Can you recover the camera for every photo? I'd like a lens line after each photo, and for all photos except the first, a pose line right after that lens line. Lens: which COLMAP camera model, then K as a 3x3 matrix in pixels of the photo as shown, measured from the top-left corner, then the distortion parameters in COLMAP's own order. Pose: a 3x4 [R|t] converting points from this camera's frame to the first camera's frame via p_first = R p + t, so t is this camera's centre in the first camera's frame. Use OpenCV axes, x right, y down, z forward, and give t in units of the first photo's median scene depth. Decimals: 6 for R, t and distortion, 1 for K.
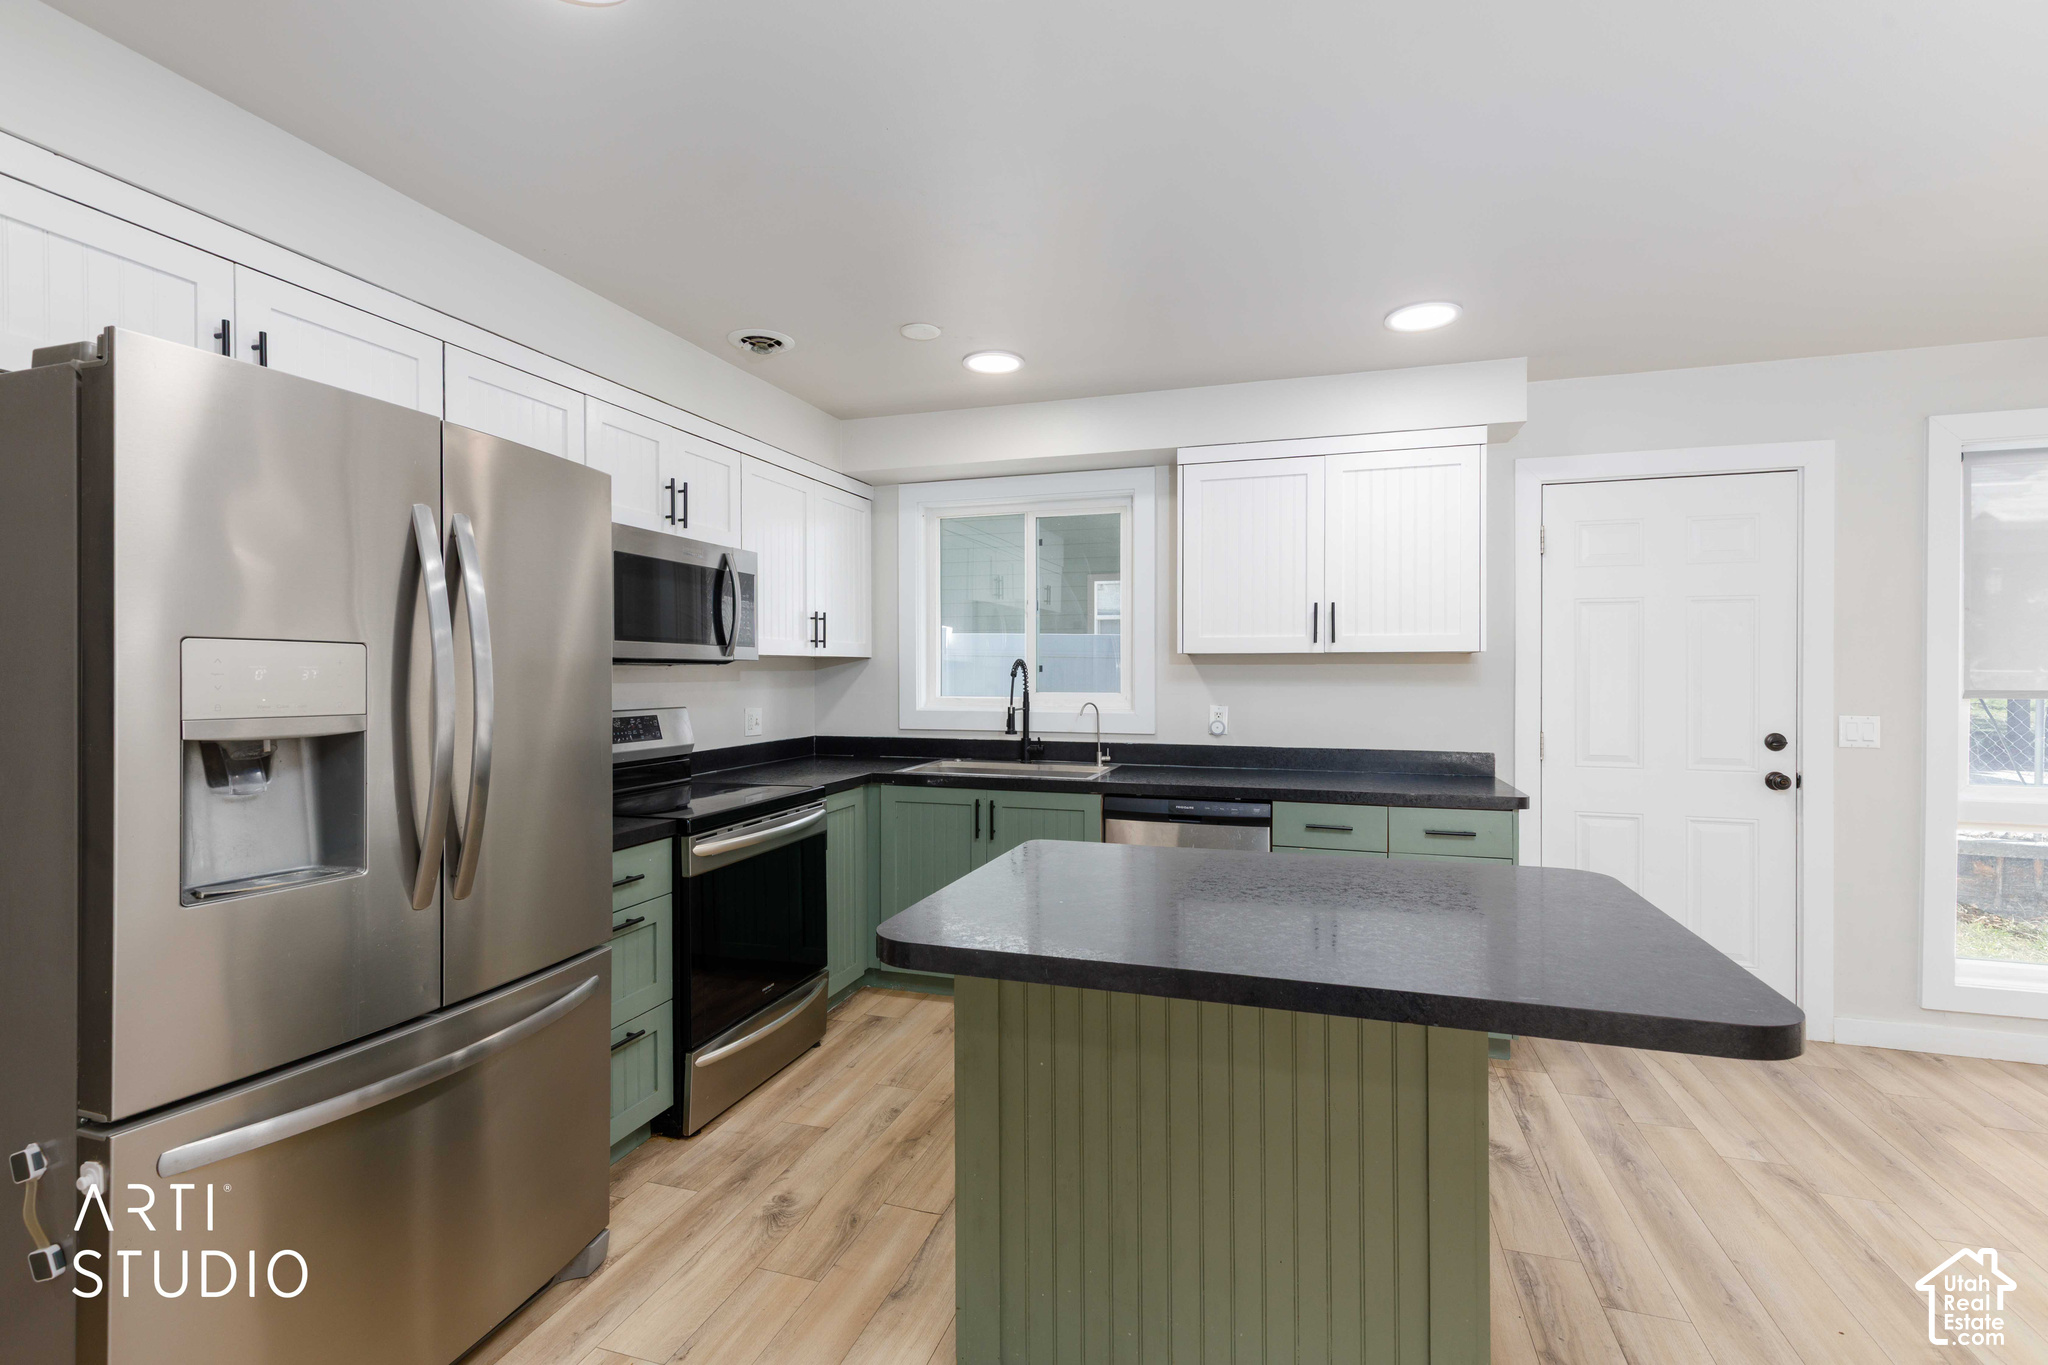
lens RADIAL K [[921.0, 0, 1019.7], [0, 921.0, 673.7], [0, 0, 1]] dist [0.001606, 0.000411]
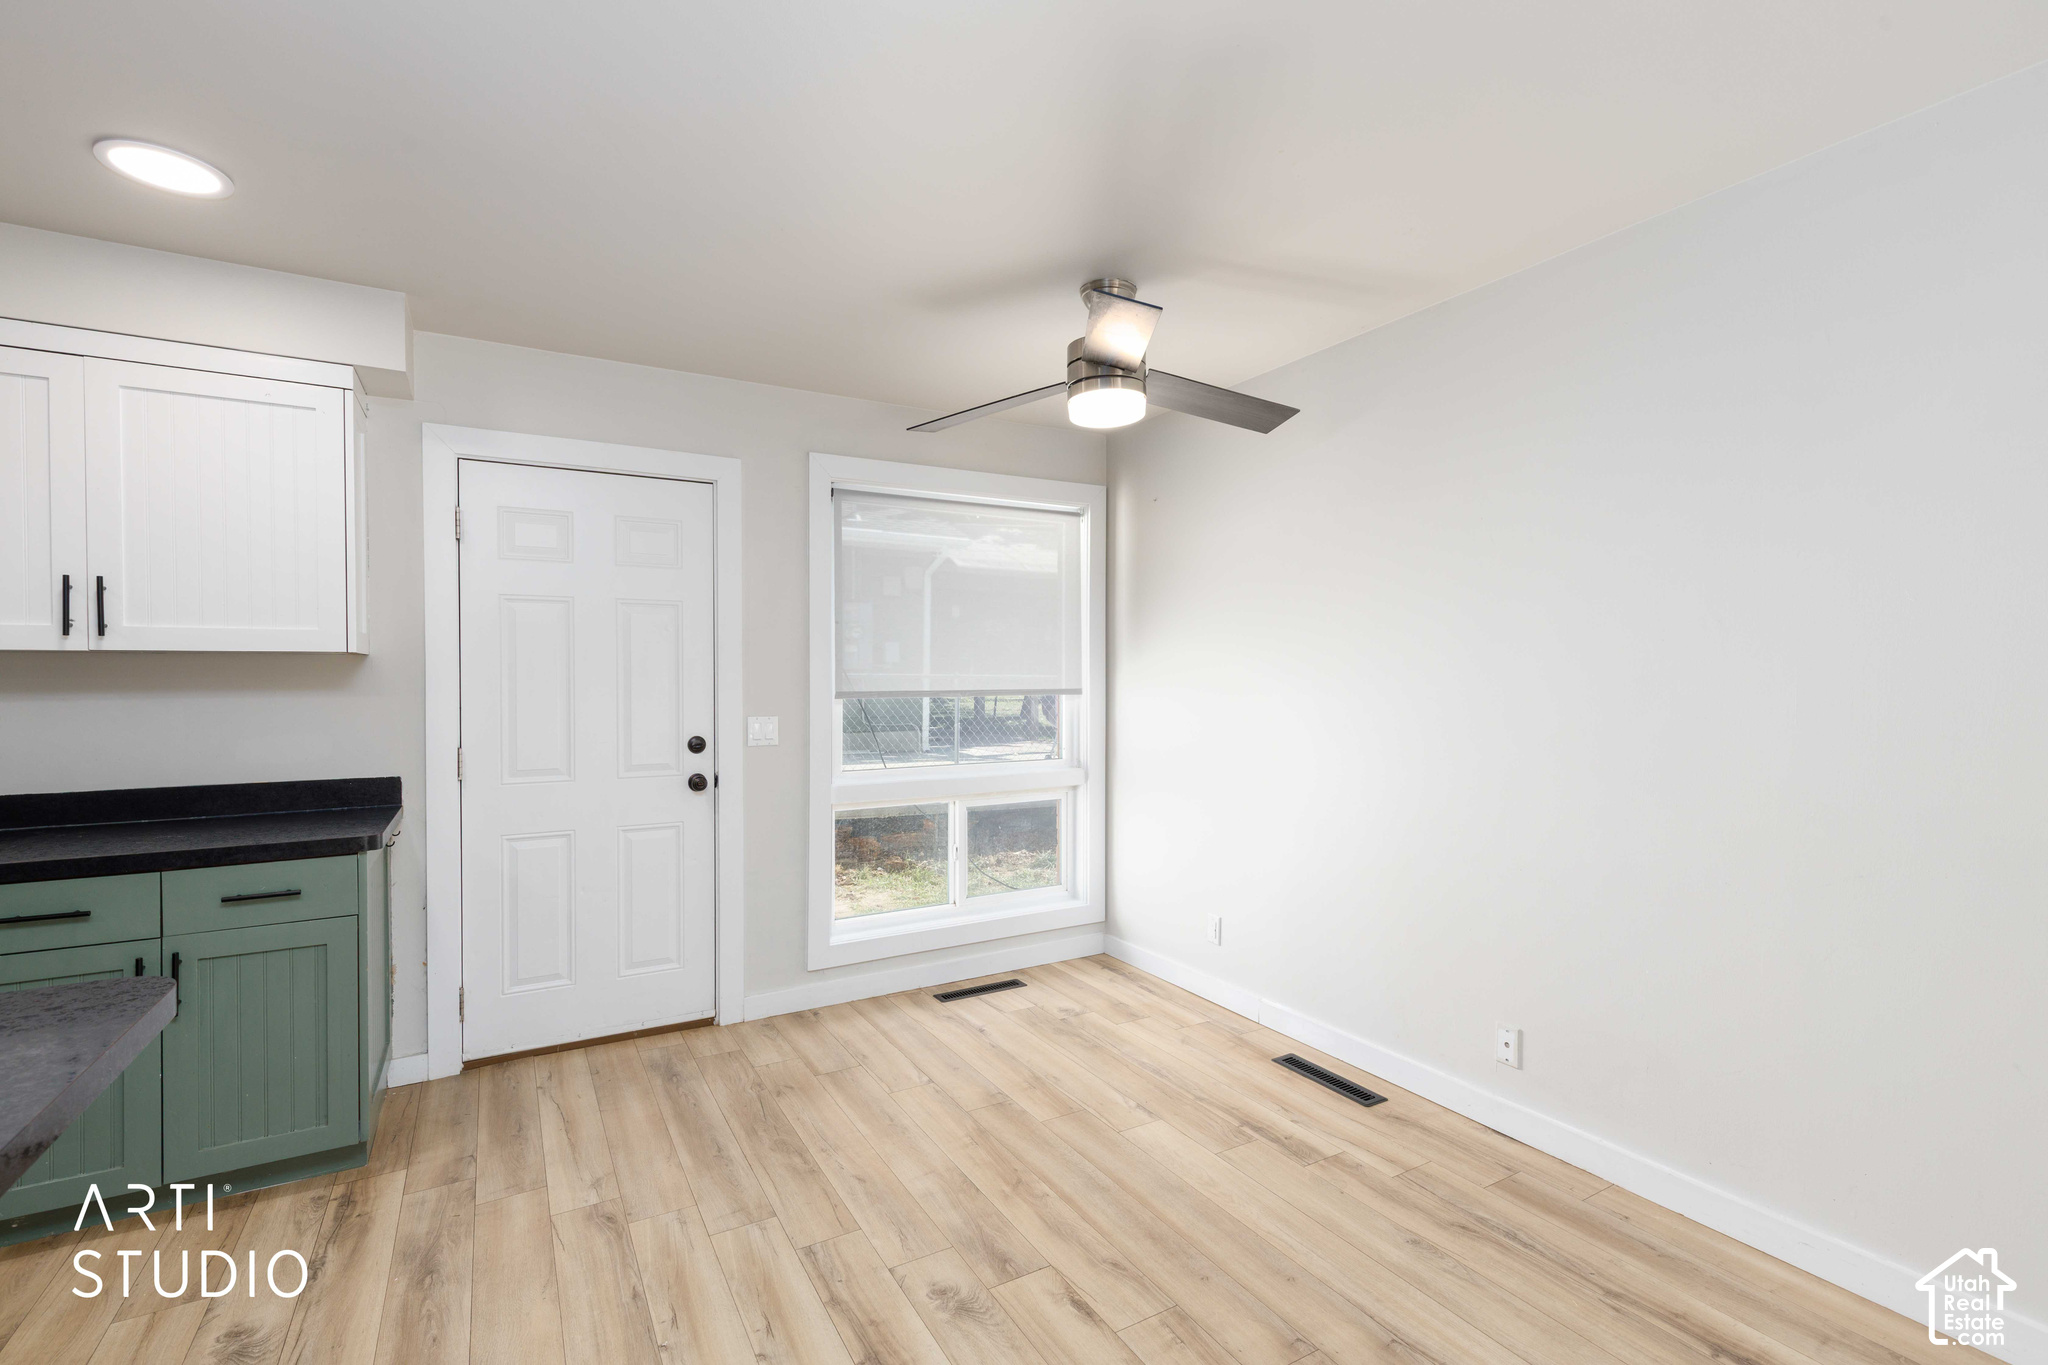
lens RADIAL K [[921.0, 0, 1024.8], [0, 921.0, 681.0], [0, 0, 1]] dist [0.001606, 0.000411]
pose [[0.664102, -0.006987, 0.747610, 0.305155], [0.003844, 0.999975, 0.005931, -0.001937], [-0.747632, -0.001065, 0.664112, 0.043838]]
